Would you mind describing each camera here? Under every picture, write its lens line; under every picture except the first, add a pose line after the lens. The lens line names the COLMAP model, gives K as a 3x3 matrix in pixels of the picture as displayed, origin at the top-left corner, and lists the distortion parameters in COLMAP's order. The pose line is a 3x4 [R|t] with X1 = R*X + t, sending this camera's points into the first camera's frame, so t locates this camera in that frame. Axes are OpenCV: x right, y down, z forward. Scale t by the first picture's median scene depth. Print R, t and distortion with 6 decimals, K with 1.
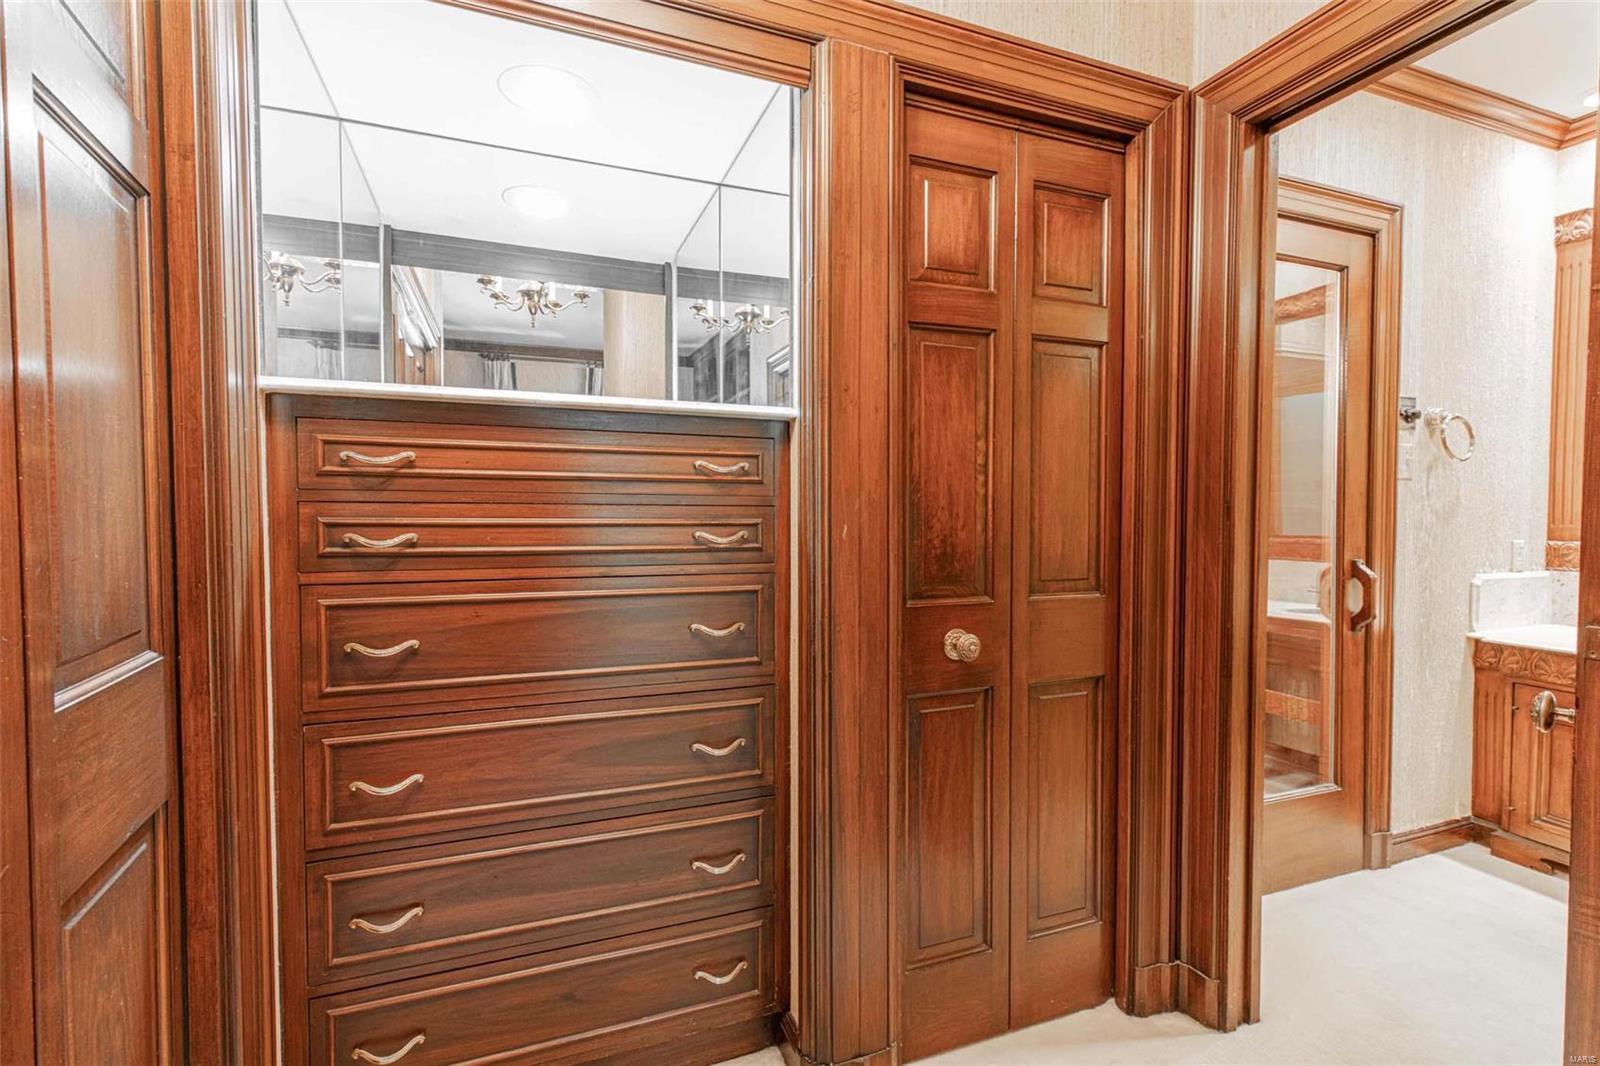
lens RADIAL K [[720.1, 0, 790.8], [0, 720.1, 535.2], [0, 0, 1]] dist [0.002688, 0.000025]
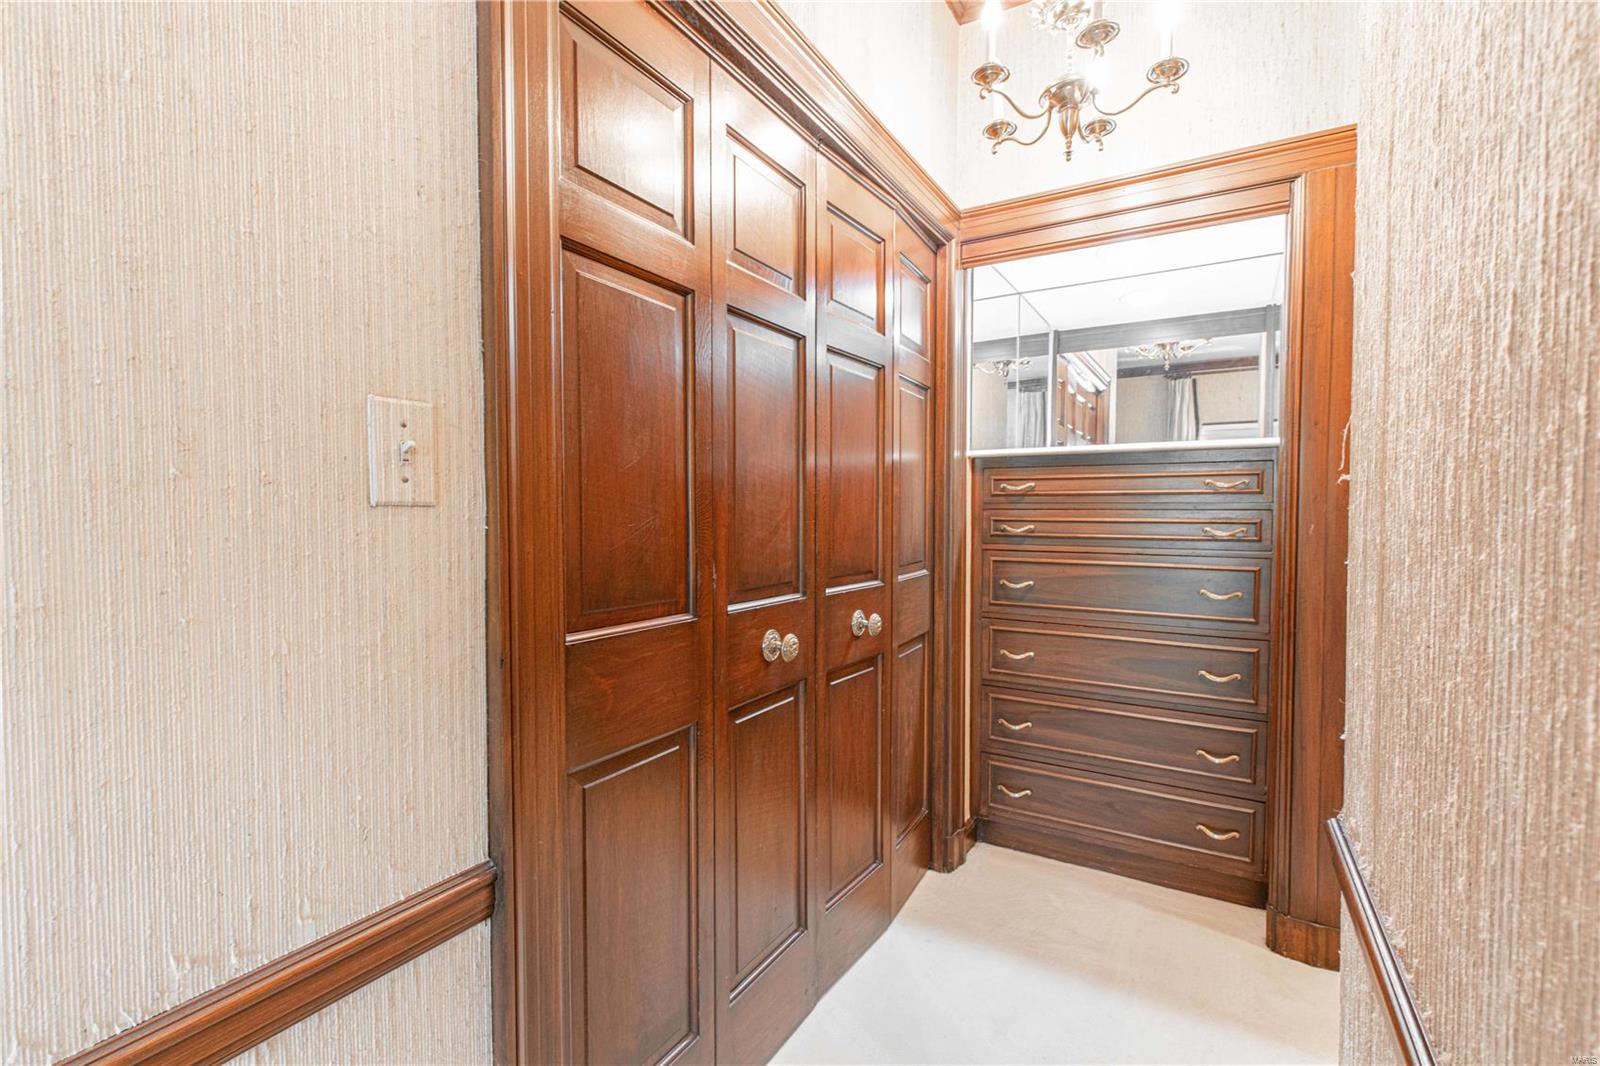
lens RADIAL K [[720.1, 0, 790.8], [0, 720.1, 535.2], [0, 0, 1]] dist [0.002688, 0.000025]
pose [[0.587964, 0.024422, -0.808518, 0.642769], [-0.025668, 0.999604, 0.011527, 0.017757], [0.808480, 0.013976, 0.588358, -0.638667]]
